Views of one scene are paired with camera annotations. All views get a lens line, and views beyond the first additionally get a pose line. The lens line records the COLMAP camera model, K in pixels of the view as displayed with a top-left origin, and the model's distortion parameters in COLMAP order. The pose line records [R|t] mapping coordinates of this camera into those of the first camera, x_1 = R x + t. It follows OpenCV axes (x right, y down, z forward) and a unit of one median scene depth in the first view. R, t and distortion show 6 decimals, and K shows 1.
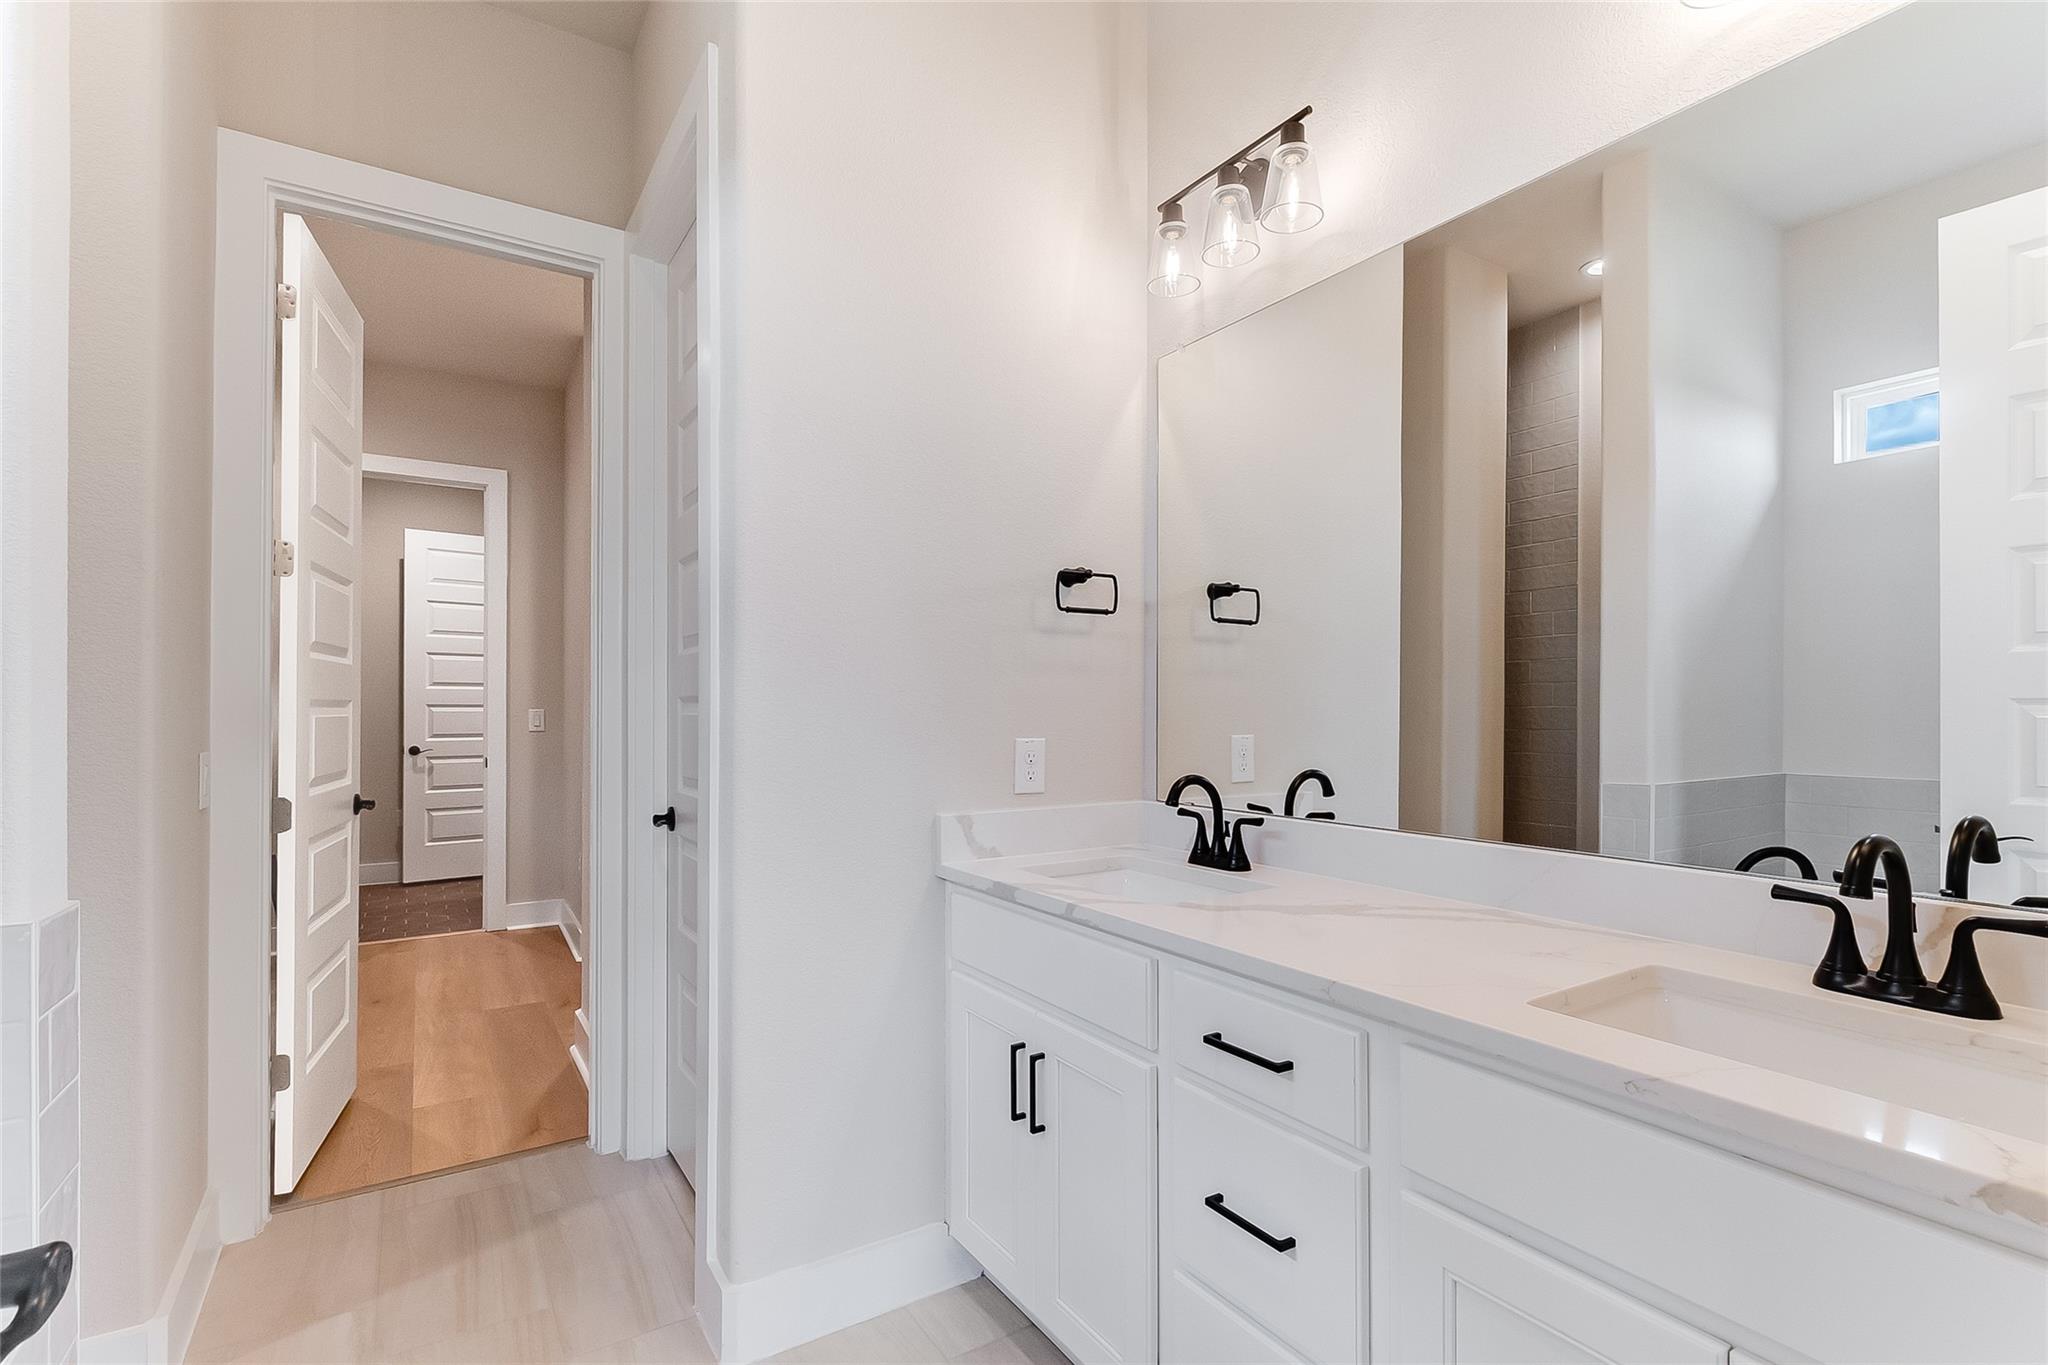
lens RADIAL K [[958.0, 0, 1022.6], [0, 958.0, 689.5], [0, 0, 1]] dist [-0.003720, -0.001273]
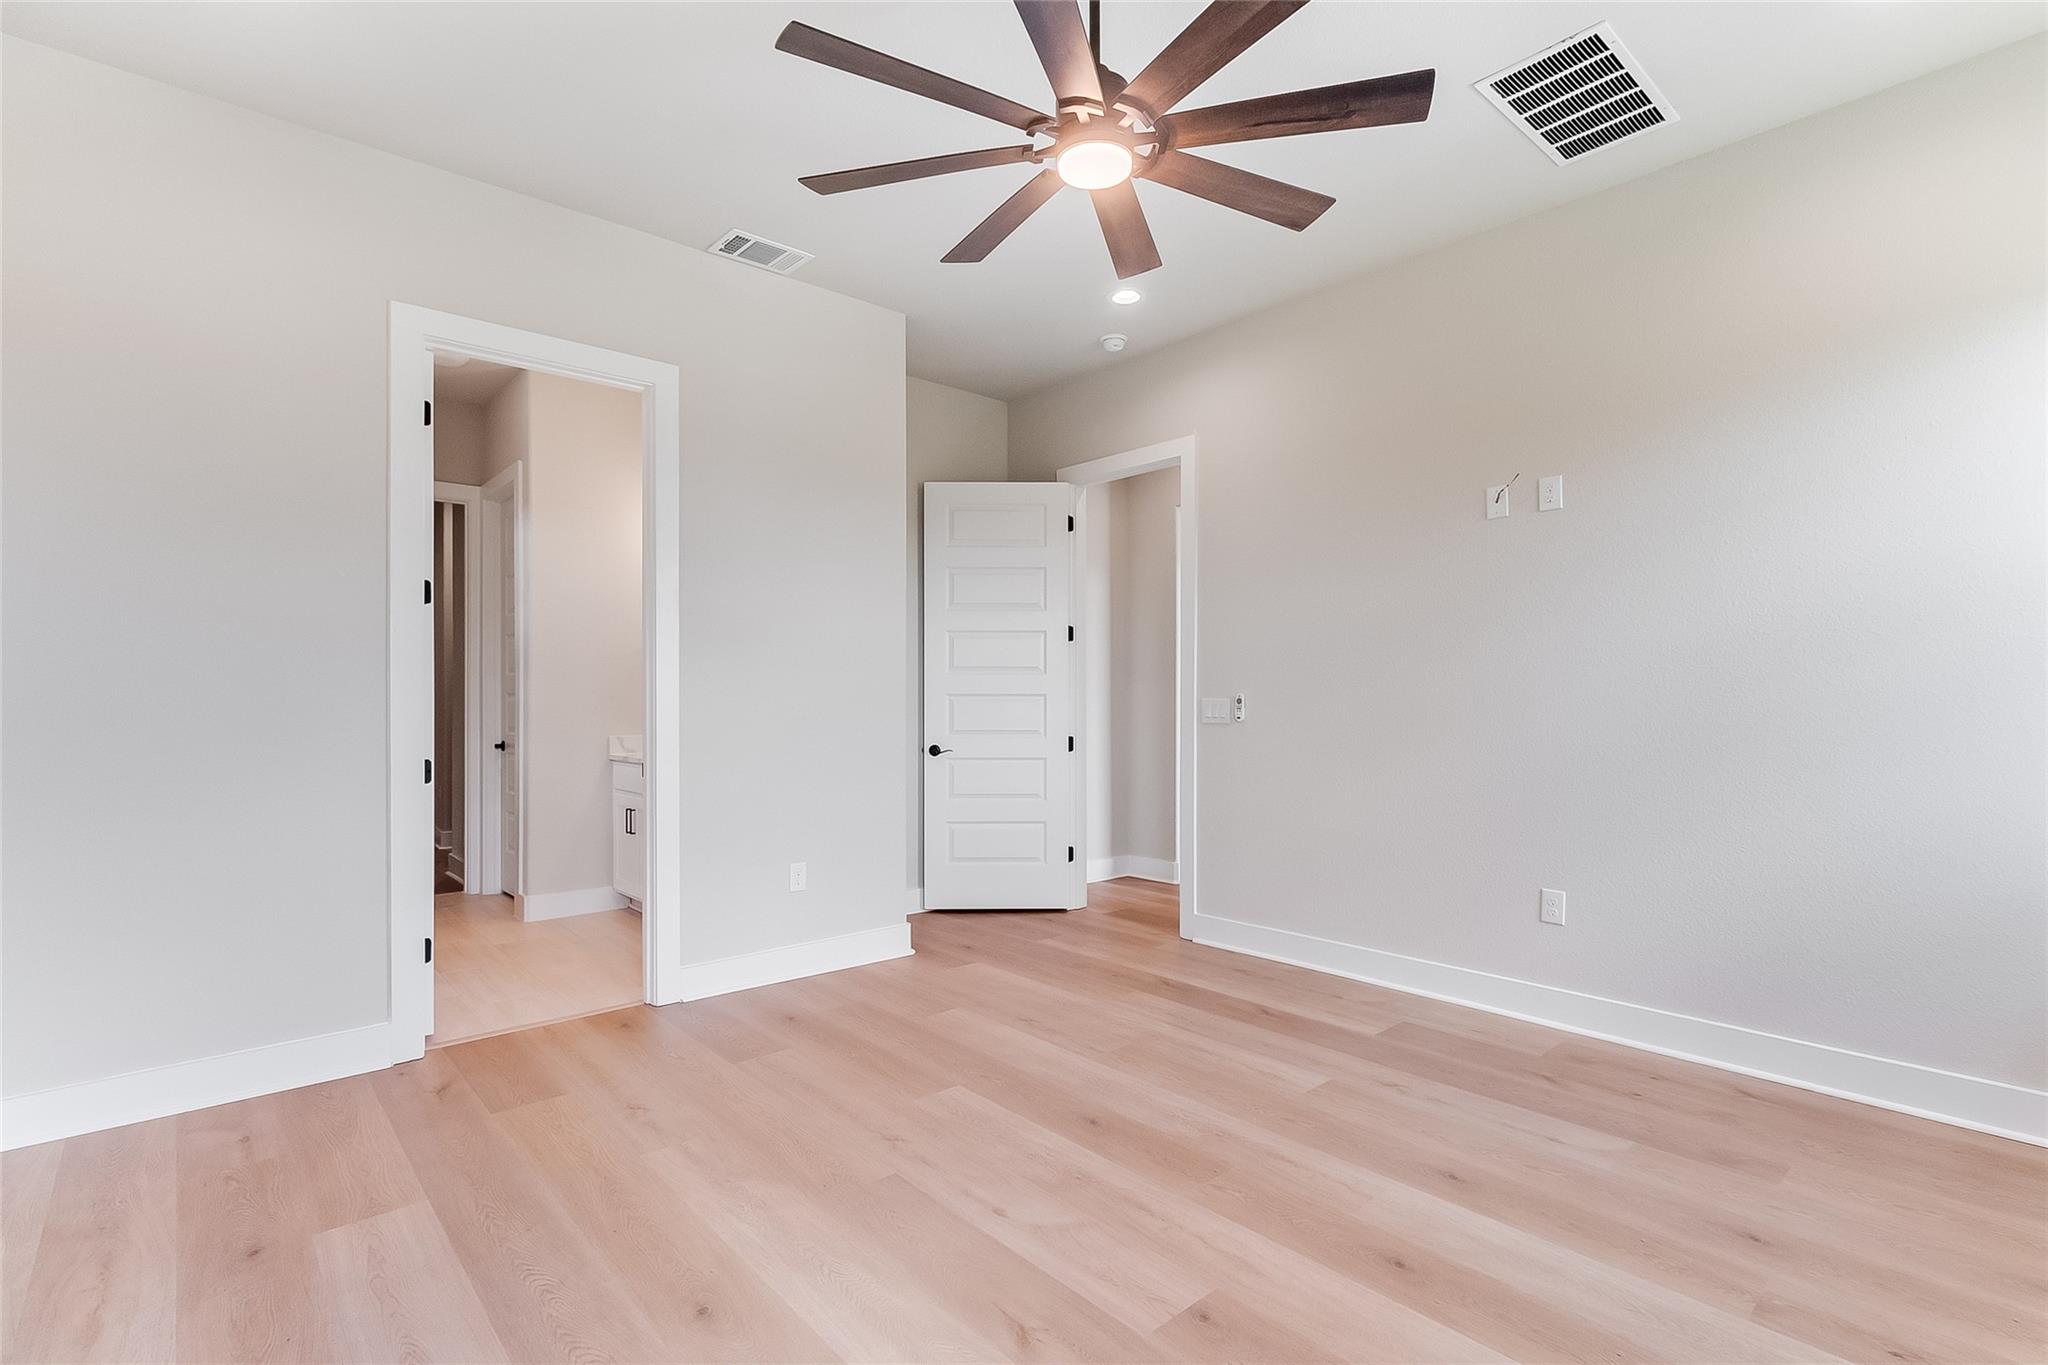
lens RADIAL K [[958.0, 0, 1027.1], [0, 958.0, 690.3], [0, 0, 1]] dist [-0.003720, -0.001273]
pose [[0.987683, -0.003082, 0.156435, 0.579476], [0.002590, 0.999991, 0.003351, -0.005925], [-0.156444, -0.002905, 0.987682, -1.643974]]
